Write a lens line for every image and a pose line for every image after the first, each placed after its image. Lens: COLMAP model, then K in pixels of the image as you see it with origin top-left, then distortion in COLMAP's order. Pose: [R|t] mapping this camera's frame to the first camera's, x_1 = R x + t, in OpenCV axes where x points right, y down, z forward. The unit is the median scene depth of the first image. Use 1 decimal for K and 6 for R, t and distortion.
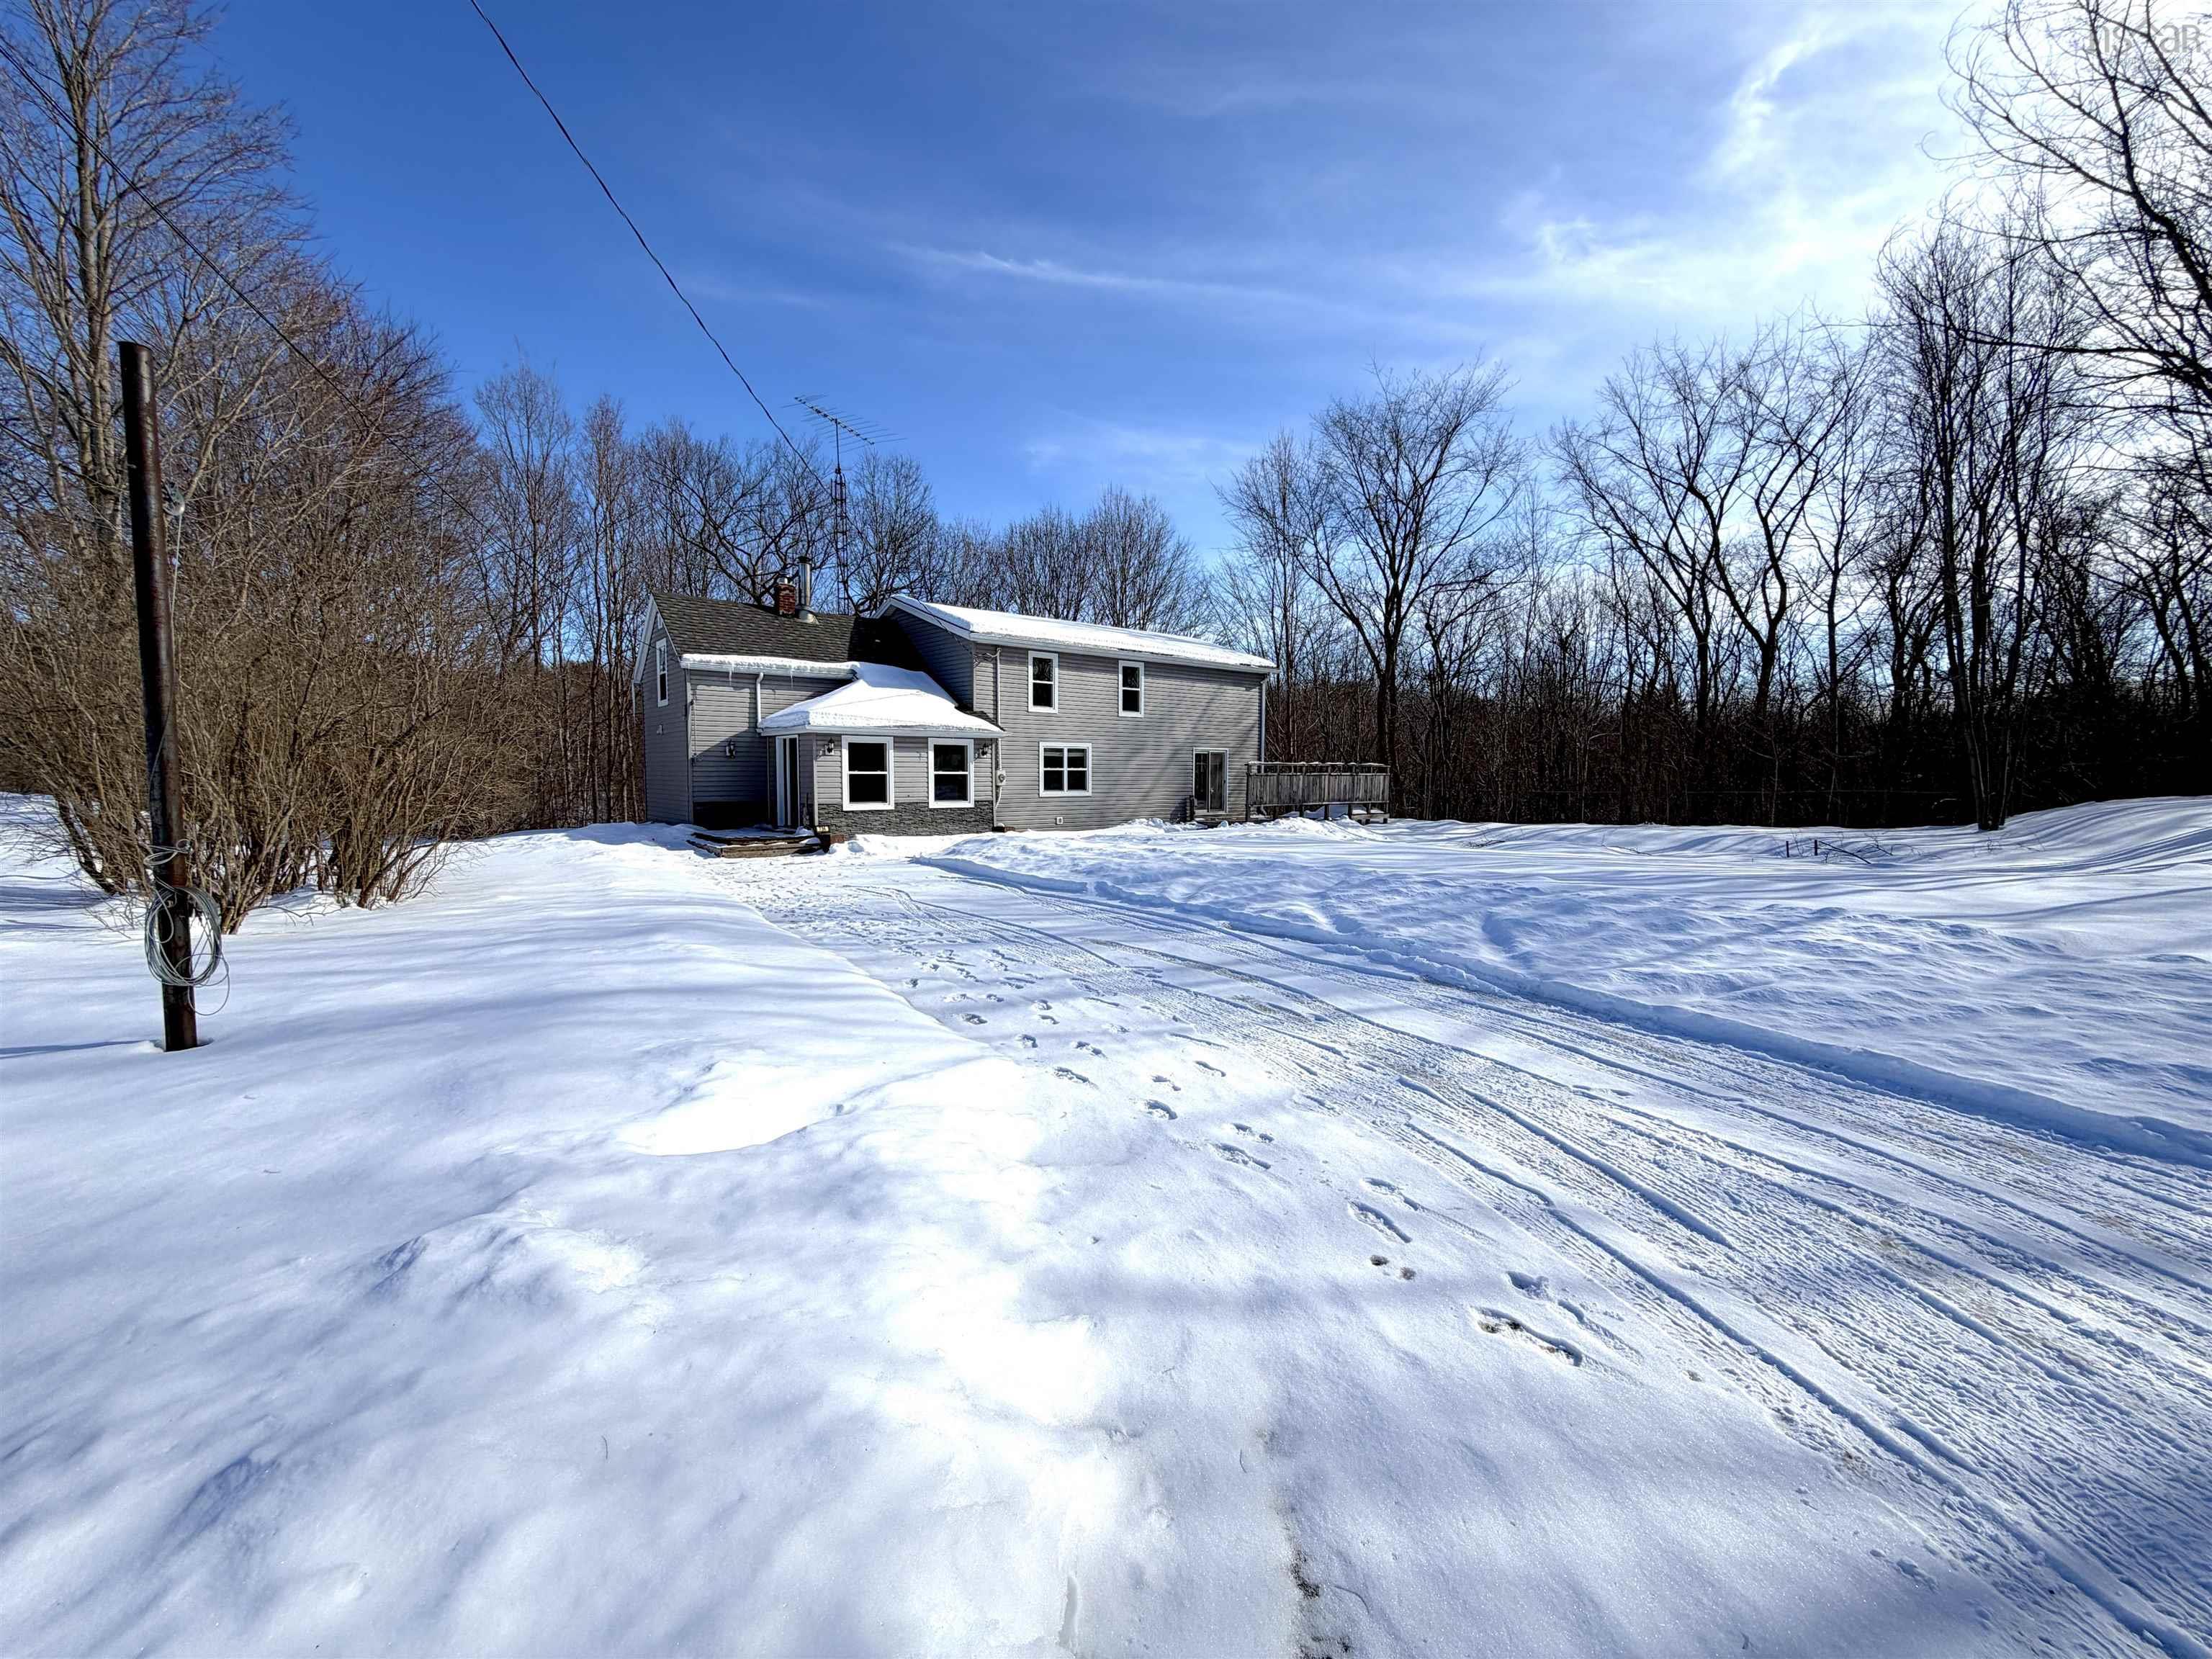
lens RADIAL K [[880.1, 0, 1101.0], [0, 880.1, 835.1], [0, 0, 1]] dist [-0.000688, -0.000014]
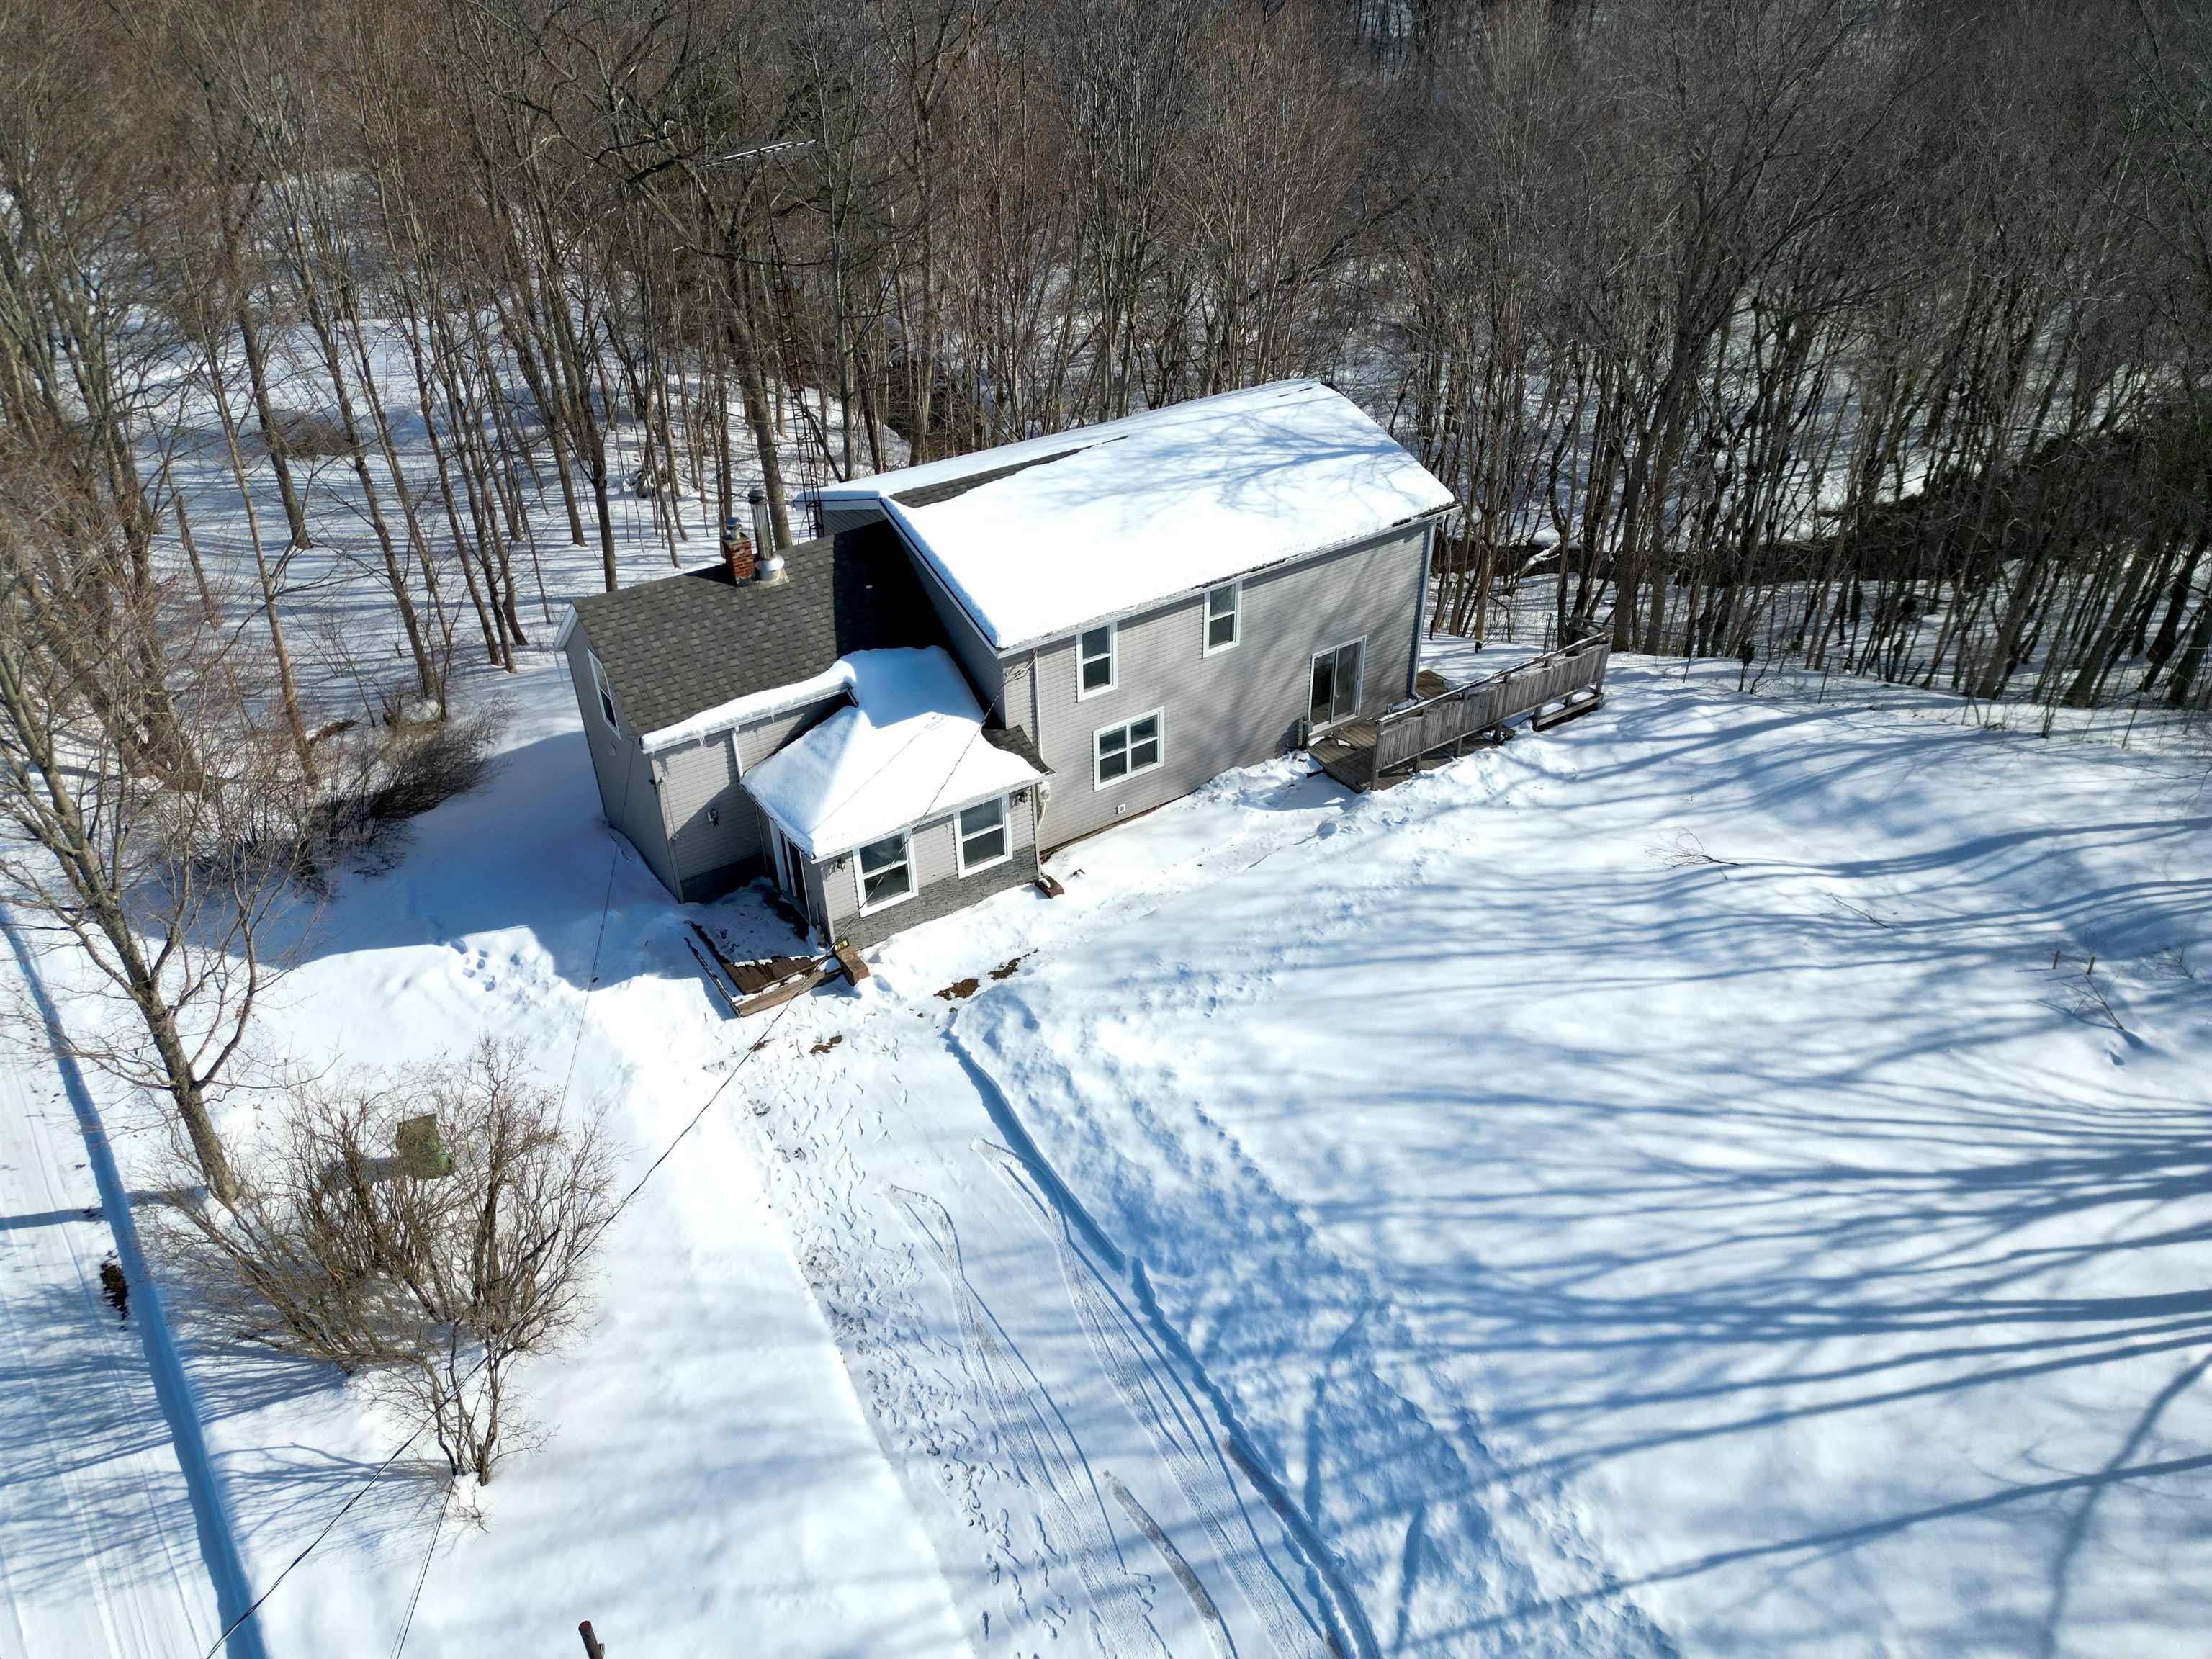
lens RADIAL K [[1625.9, 0, 1121.6], [0, 1625.9, 835.5], [0, 0, 1]] dist [0.103934, 0.001770]
pose [[0.997252, 0.033515, -0.066063, 0.050419], [0.003912, 0.866734, 0.498755, -0.741051], [0.073975, -0.497643, 0.864221, -0.256883]]
